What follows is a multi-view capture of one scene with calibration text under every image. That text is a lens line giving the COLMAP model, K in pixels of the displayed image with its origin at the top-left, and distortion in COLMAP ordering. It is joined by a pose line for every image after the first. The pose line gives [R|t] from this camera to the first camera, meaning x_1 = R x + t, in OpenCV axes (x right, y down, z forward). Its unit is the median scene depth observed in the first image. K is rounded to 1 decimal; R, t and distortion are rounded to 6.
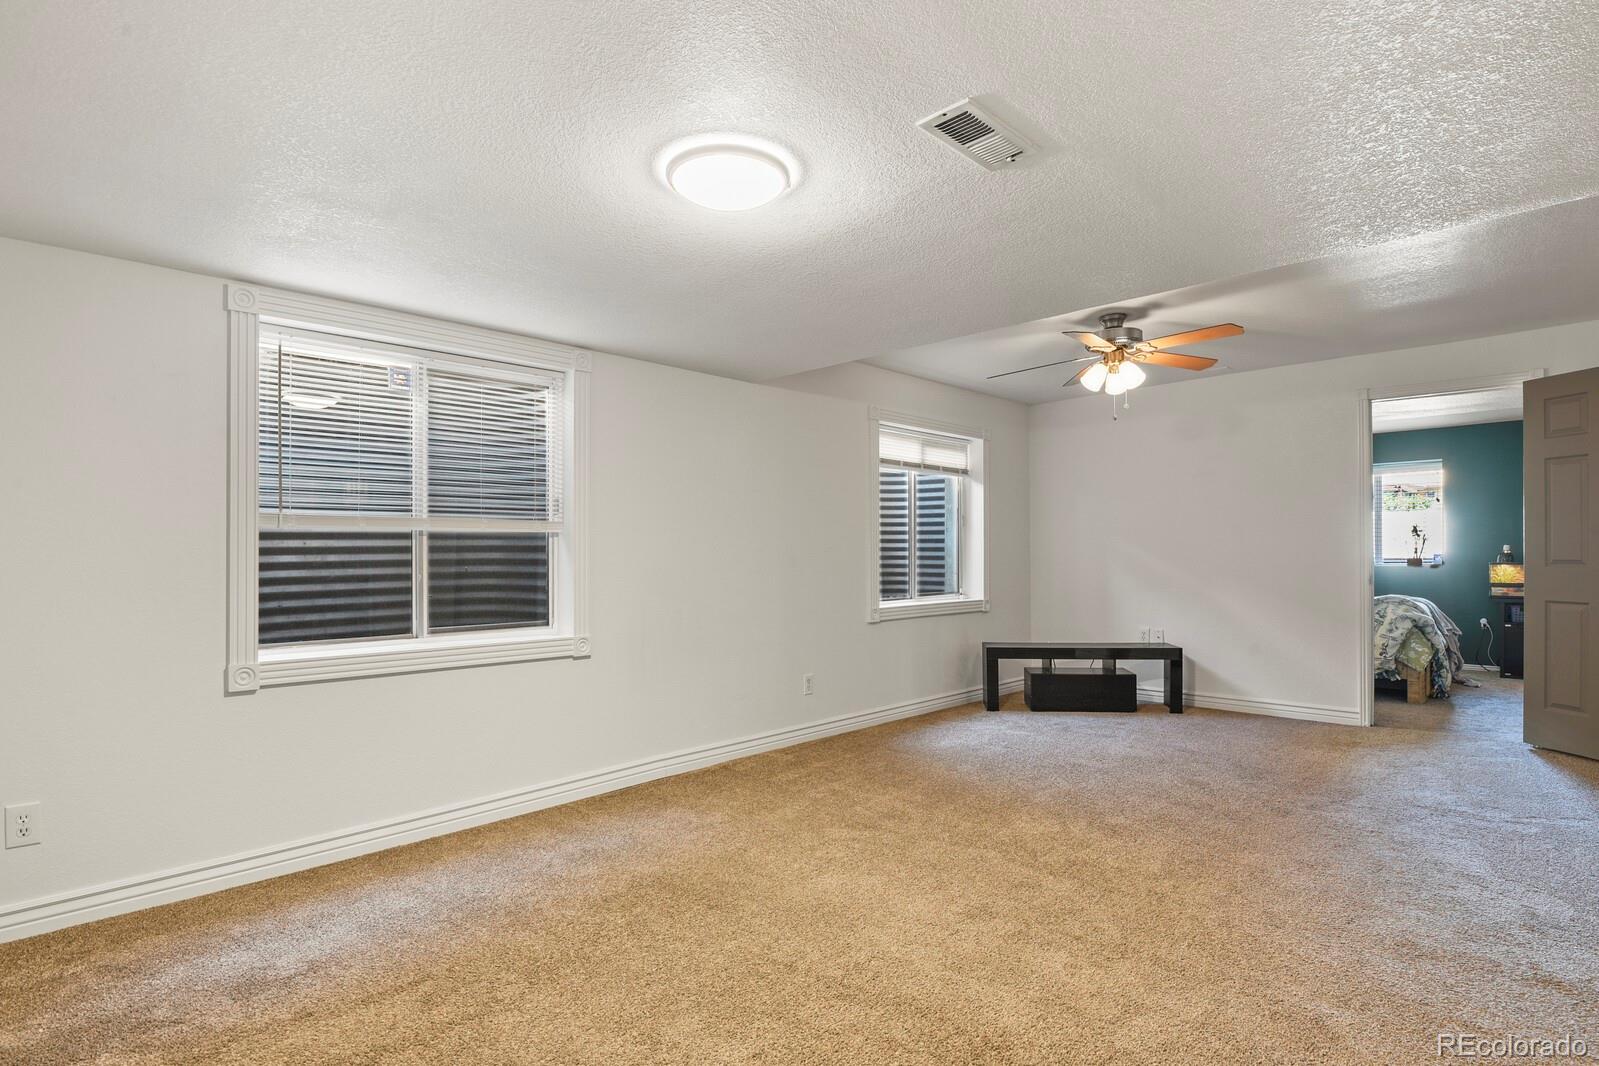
lens RADIAL K [[804.2, 0, 802.2], [0, 804.2, 540.3], [0, 0, 1]] dist [-0.023709, -0.003199]
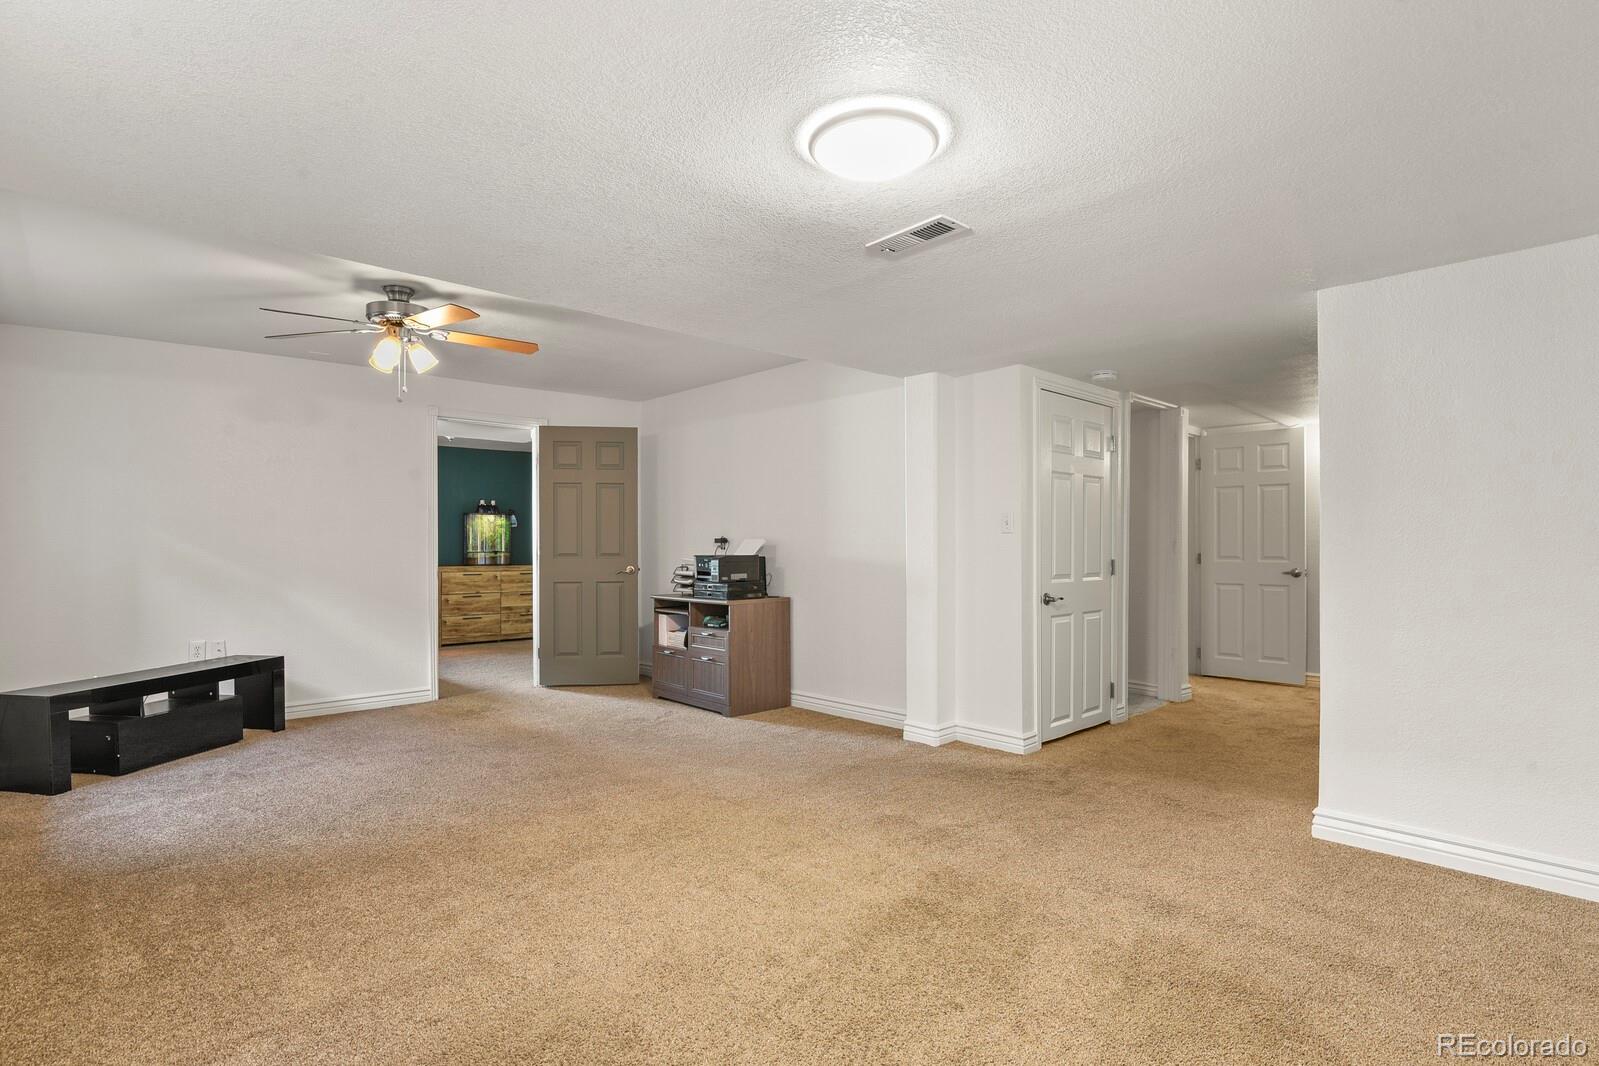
lens RADIAL K [[804.2, 0, 803.0], [0, 804.2, 540.2], [0, 0, 1]] dist [-0.023709, -0.003199]
pose [[0.029800, 0.010585, 0.999500, -0.543431], [-0.010736, 0.999890, -0.010269, 0.012273], [-0.999498, -0.010424, 0.029910, 0.552280]]
